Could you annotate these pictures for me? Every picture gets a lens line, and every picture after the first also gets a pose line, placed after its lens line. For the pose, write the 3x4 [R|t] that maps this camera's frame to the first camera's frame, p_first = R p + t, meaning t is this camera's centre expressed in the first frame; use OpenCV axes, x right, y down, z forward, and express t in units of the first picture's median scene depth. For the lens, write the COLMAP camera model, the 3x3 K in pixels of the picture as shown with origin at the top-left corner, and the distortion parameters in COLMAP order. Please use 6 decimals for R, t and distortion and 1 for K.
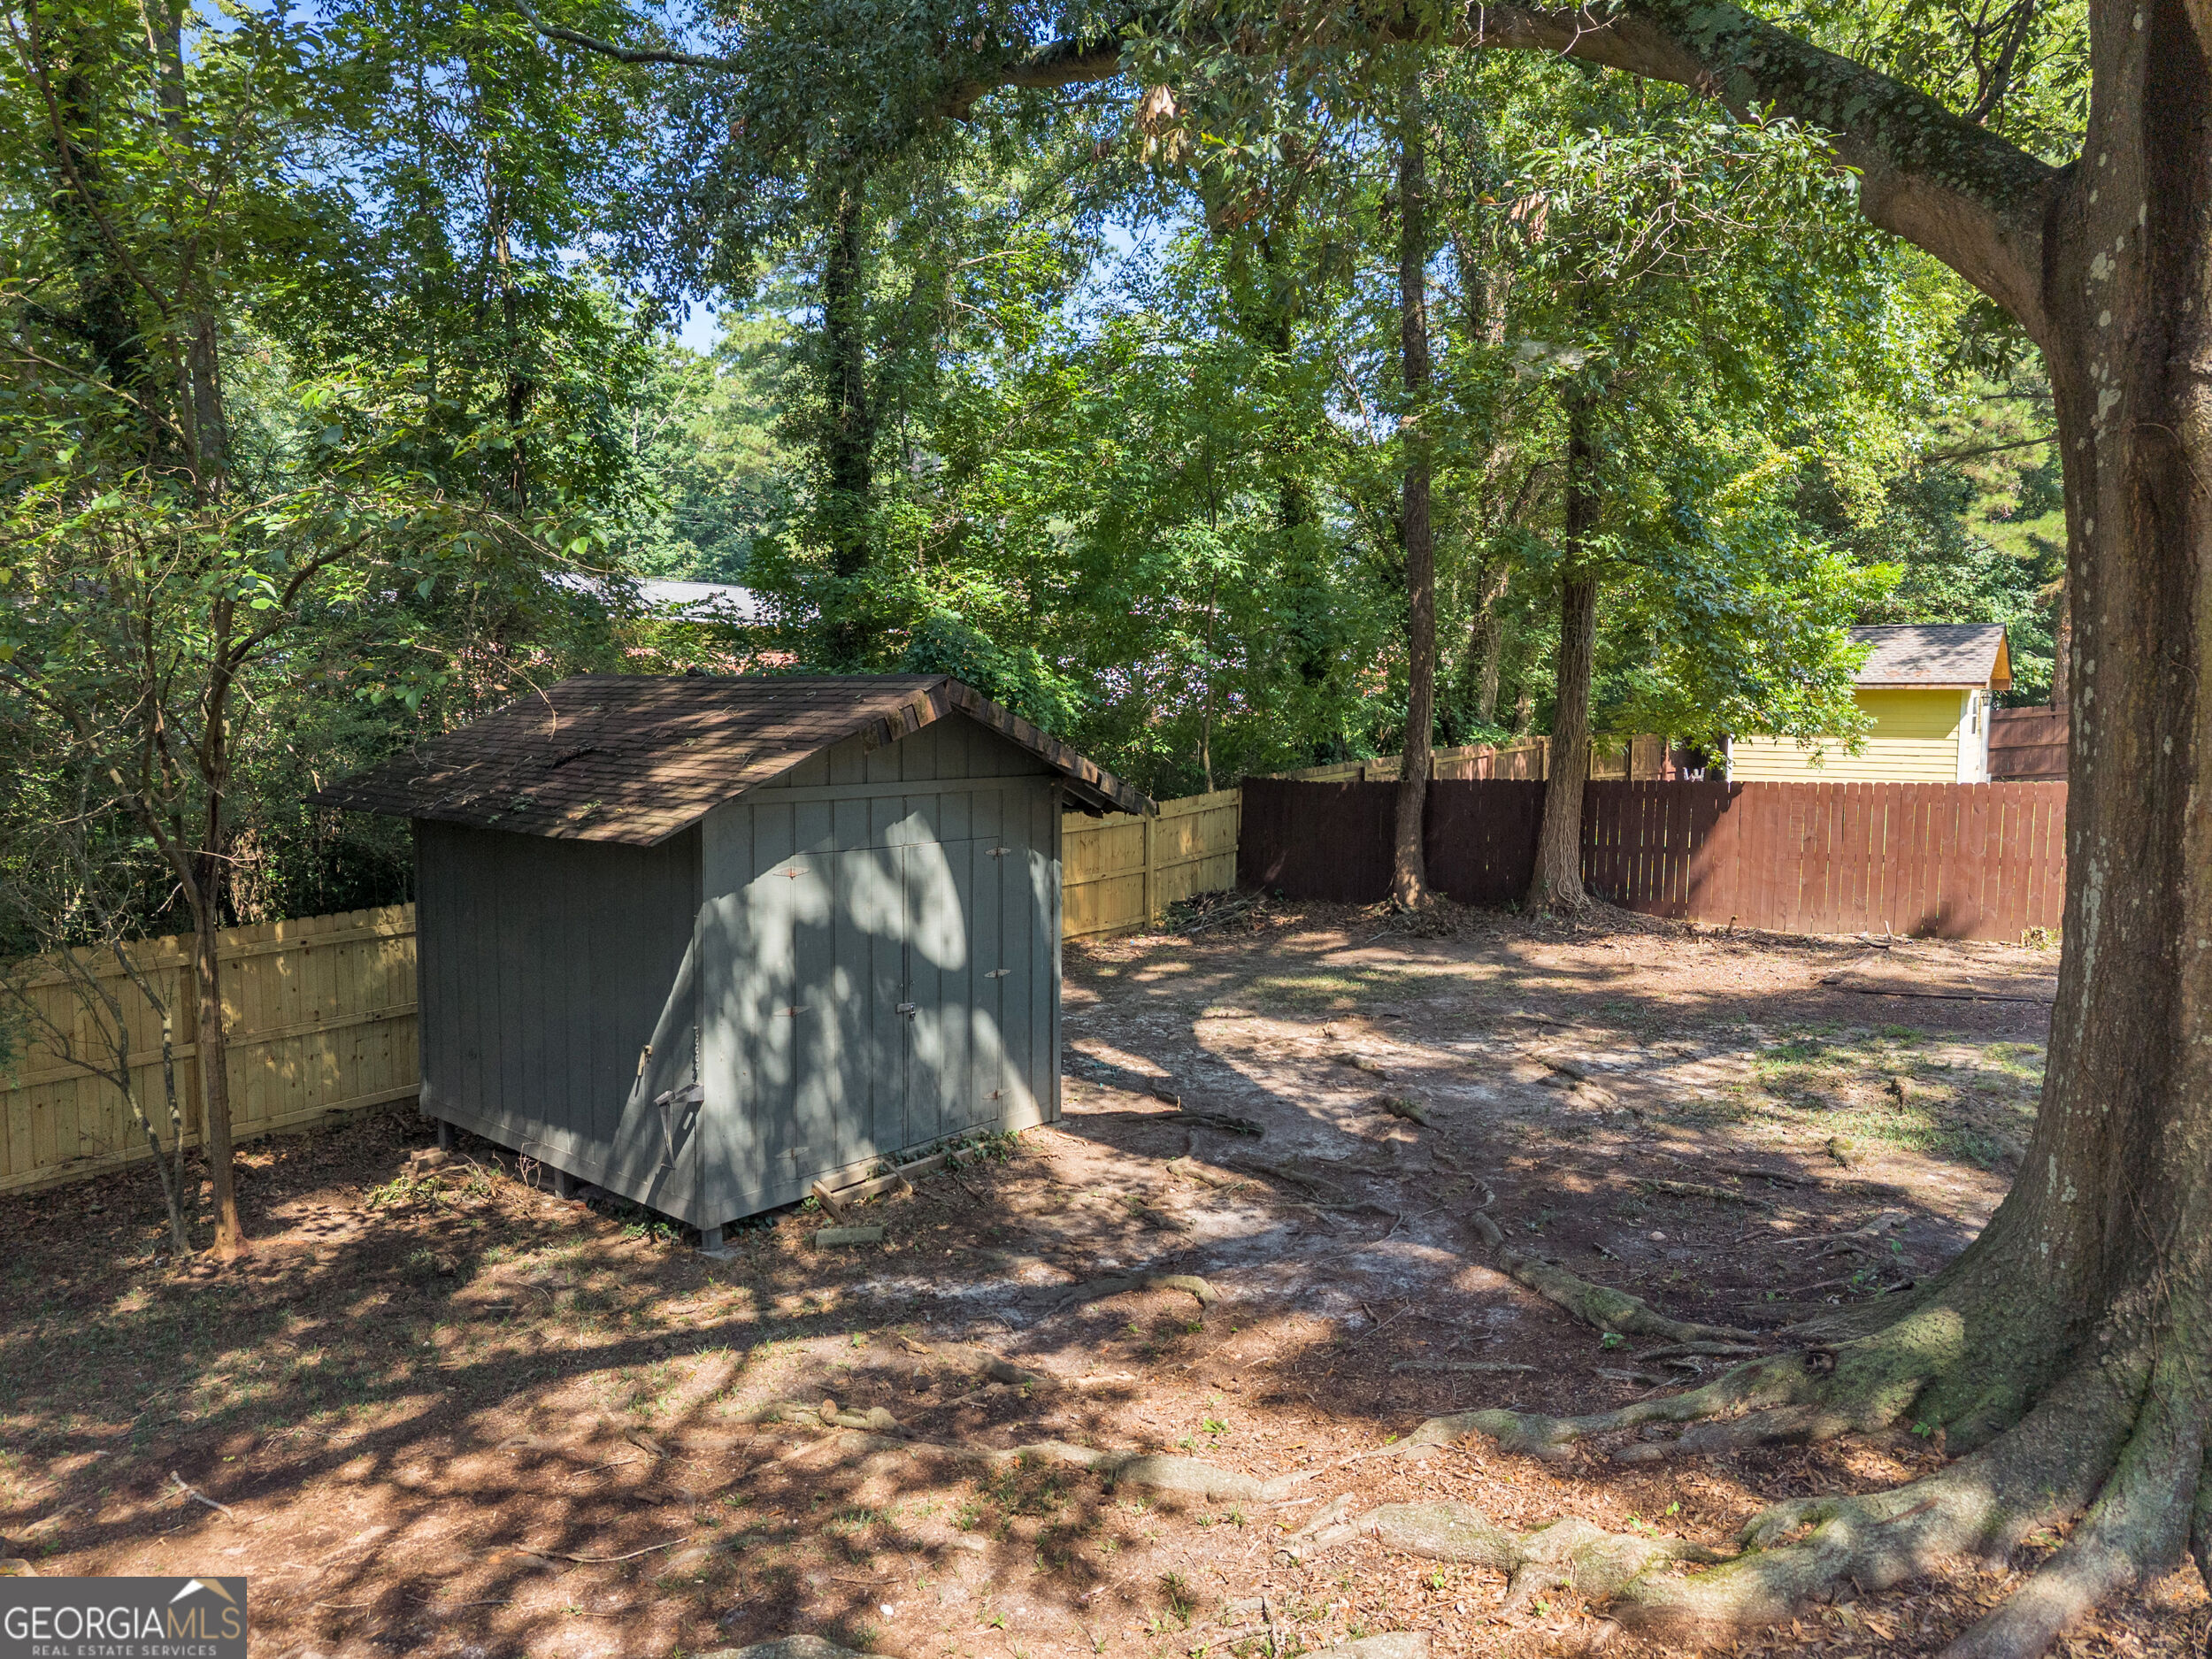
lens RADIAL K [[1545.3, 0, 1107.4], [0, 1545.3, 824.1], [0, 0, 1]] dist [0.040951, -0.031093]
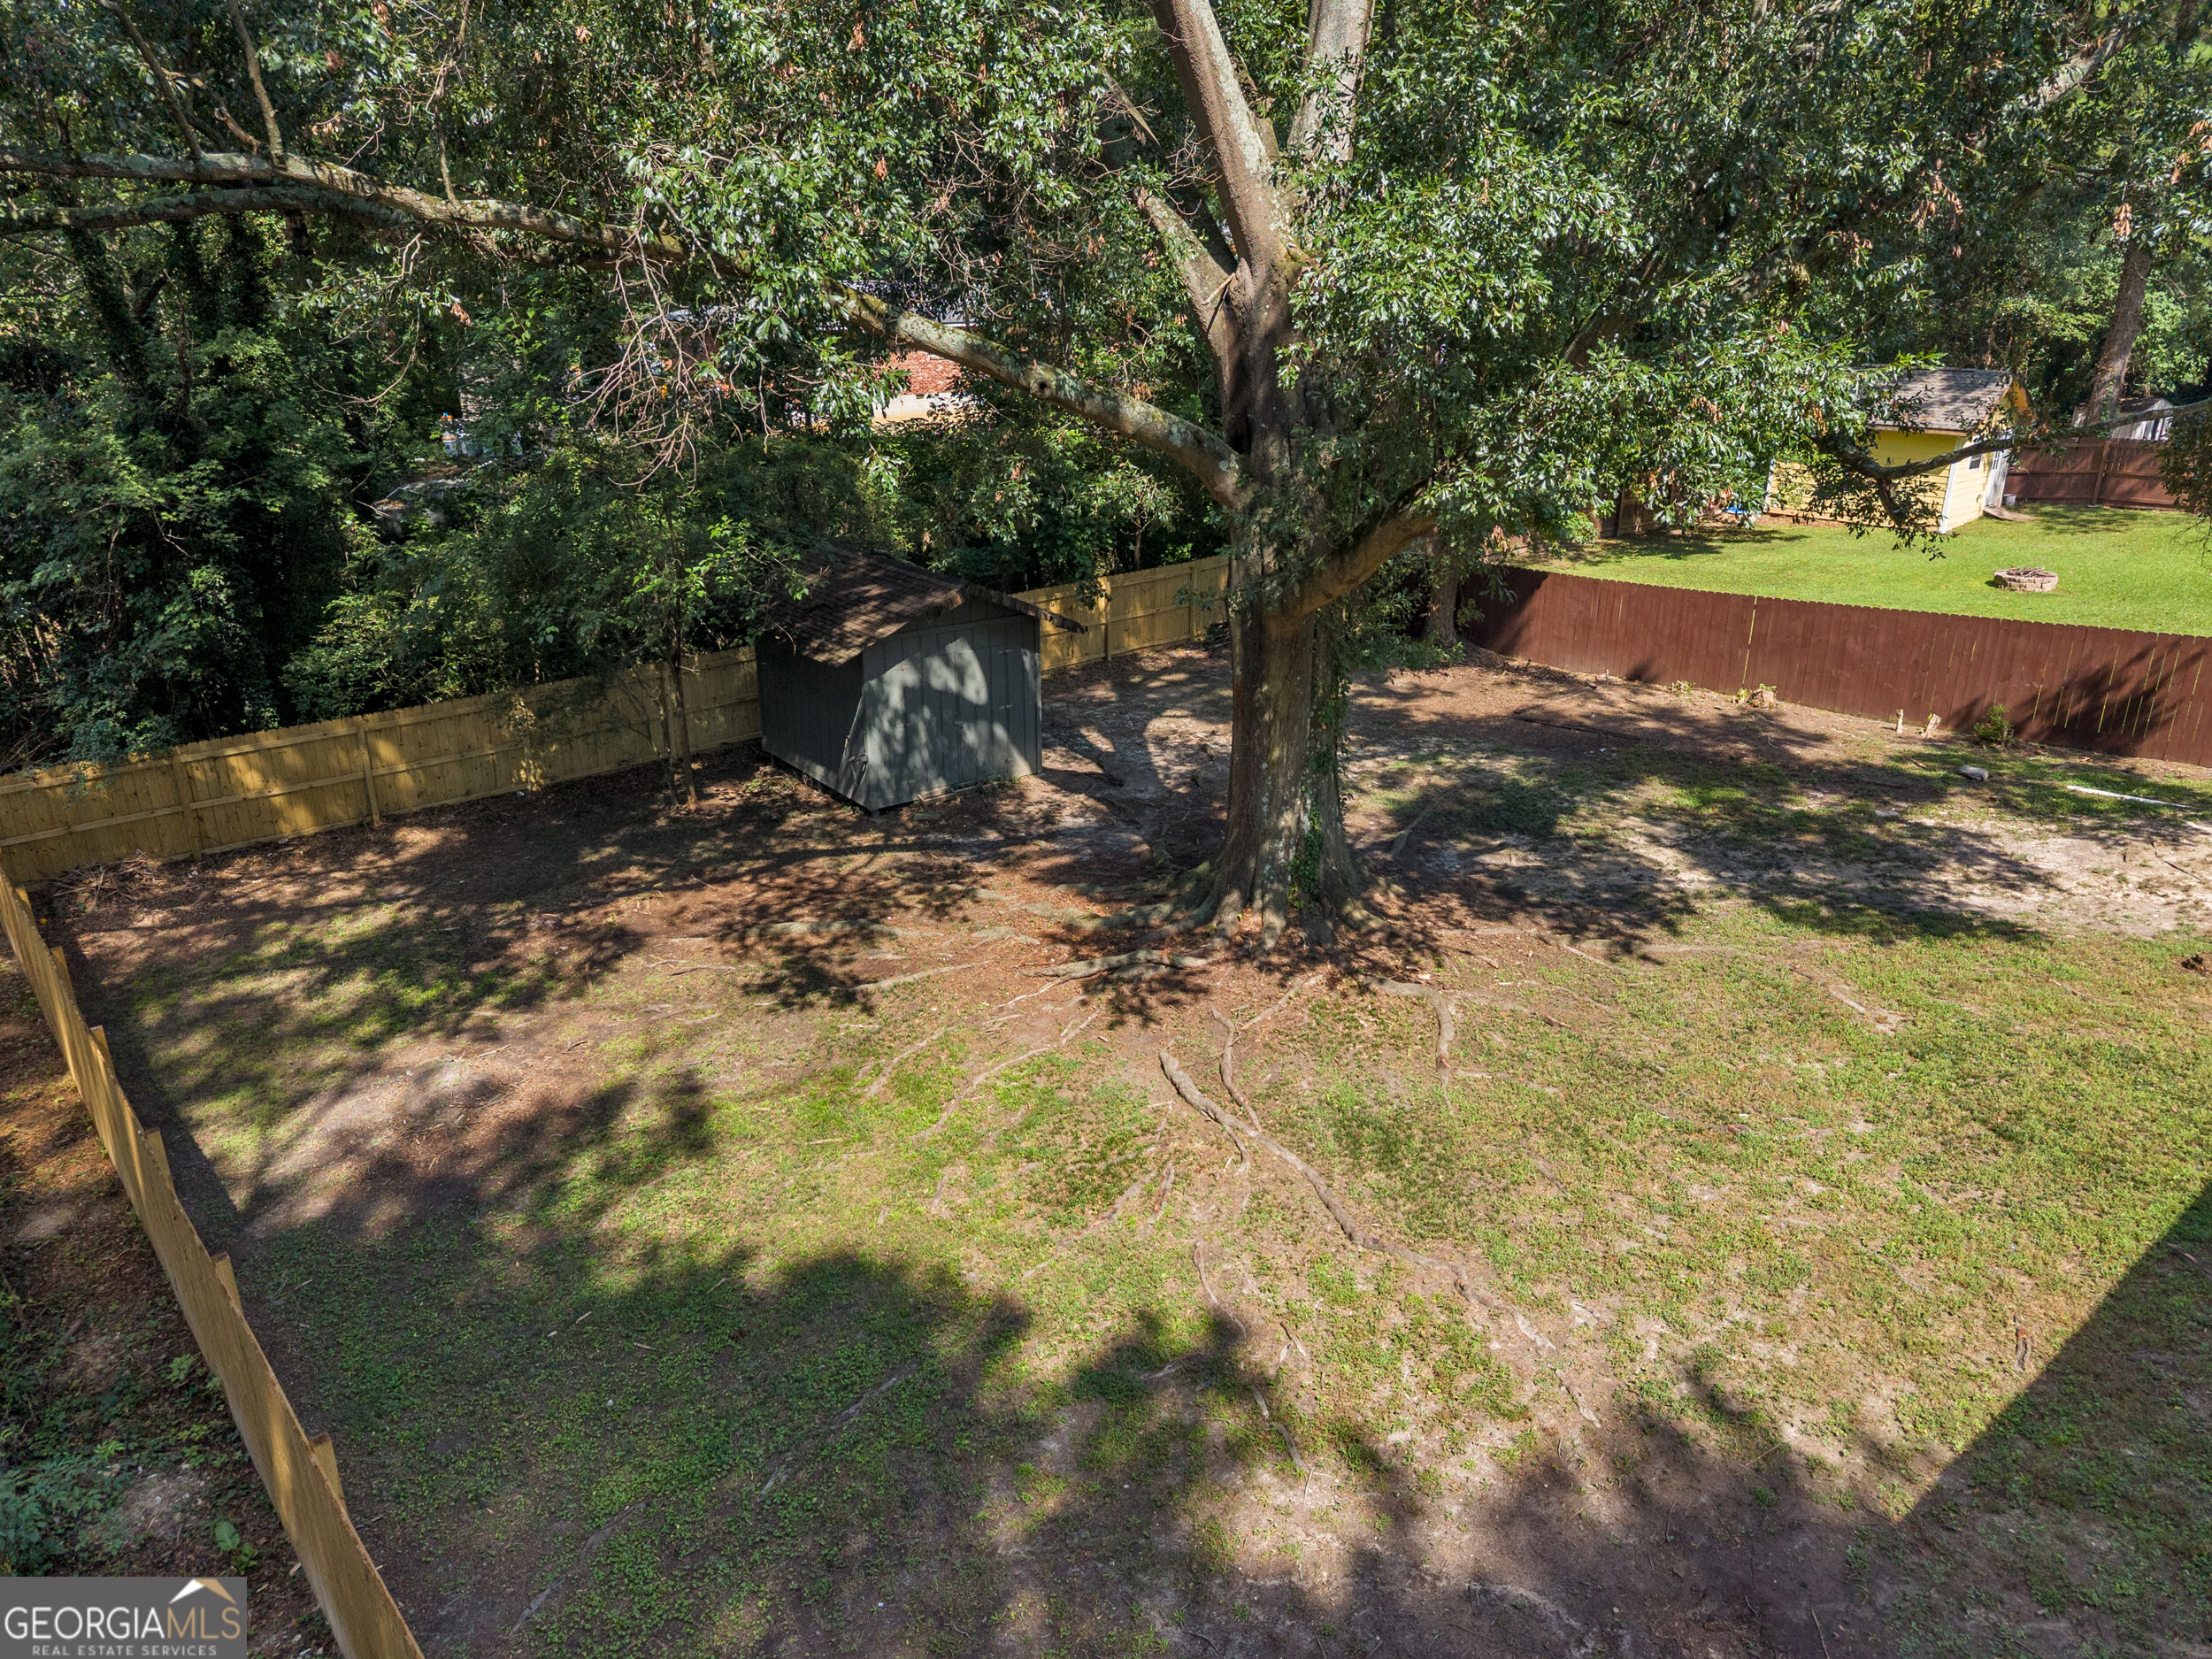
lens RADIAL K [[1545.3, 0, 1104.6], [0, 1545.3, 838.2], [0, 0, 1]] dist [0.040951, -0.031093]
pose [[0.979027, 0.067189, -0.192331, 0.576670], [-0.014053, 0.964076, 0.265256, -0.351512], [0.203244, -0.256990, 0.944801, -1.252291]]
